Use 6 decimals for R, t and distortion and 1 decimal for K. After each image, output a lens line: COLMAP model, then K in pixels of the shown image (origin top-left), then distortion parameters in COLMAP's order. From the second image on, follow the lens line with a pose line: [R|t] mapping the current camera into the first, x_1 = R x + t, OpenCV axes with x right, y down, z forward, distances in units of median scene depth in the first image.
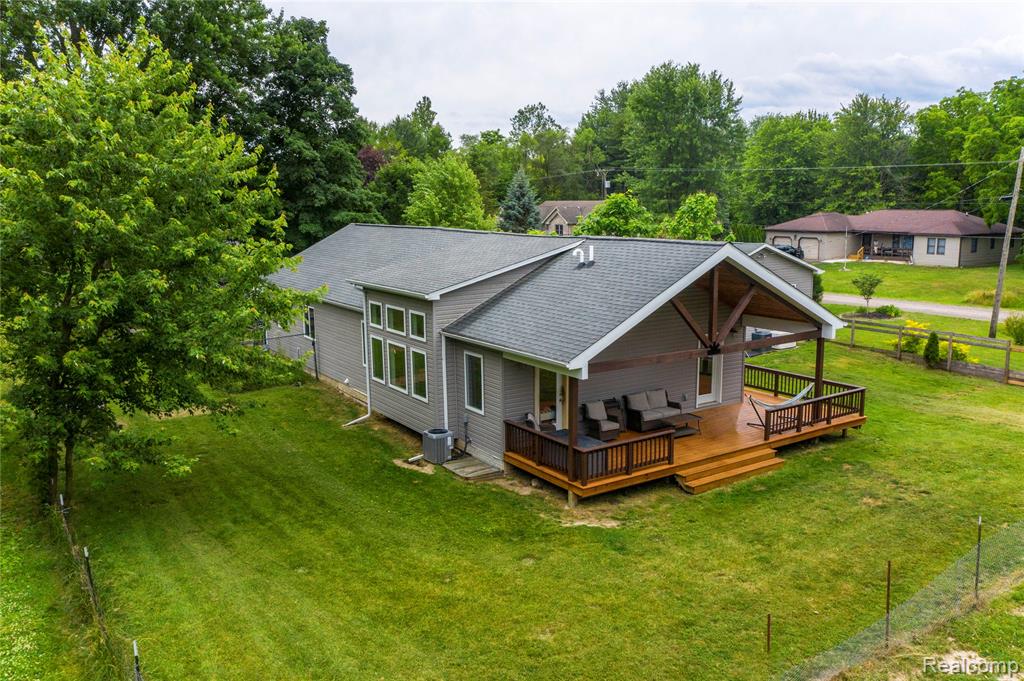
lens RADIAL K [[812.2, 0, 509.9], [0, 812.2, 341.0], [0, 0, 1]] dist [-0.019288, 0.015925]
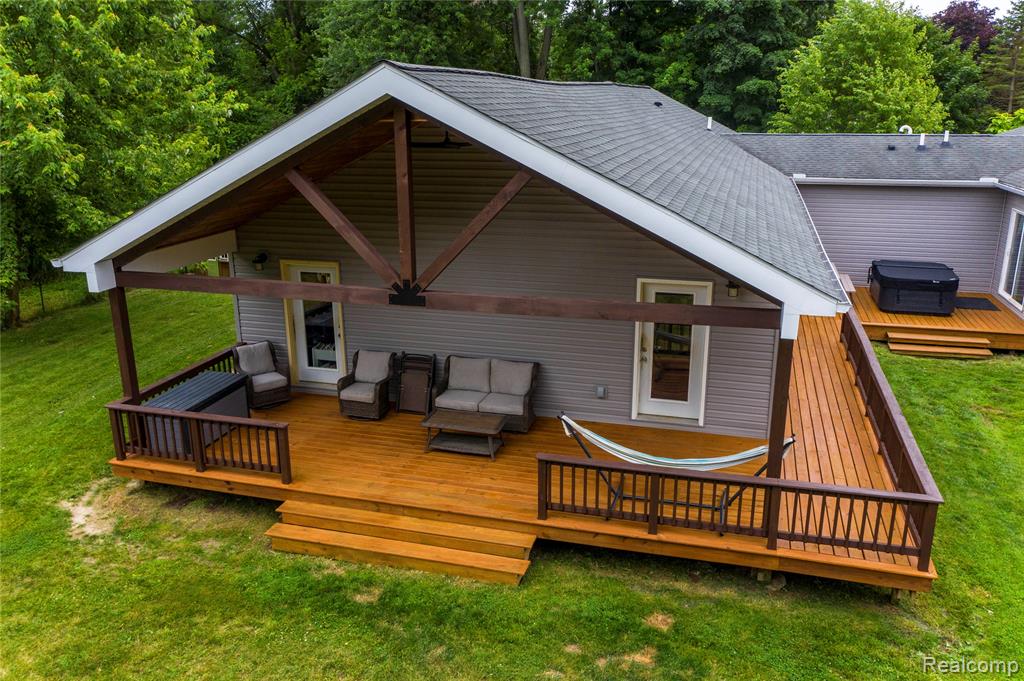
lens RADIAL K [[812.2, 0, 512.7], [0, 812.2, 339.5], [0, 0, 1]] dist [-0.019288, 0.015925]
pose [[0.643599, 0.217517, -0.733802, 0.658536], [-0.126471, 0.975809, 0.178330, -0.058306], [0.754841, -0.021968, 0.655540, 0.735911]]
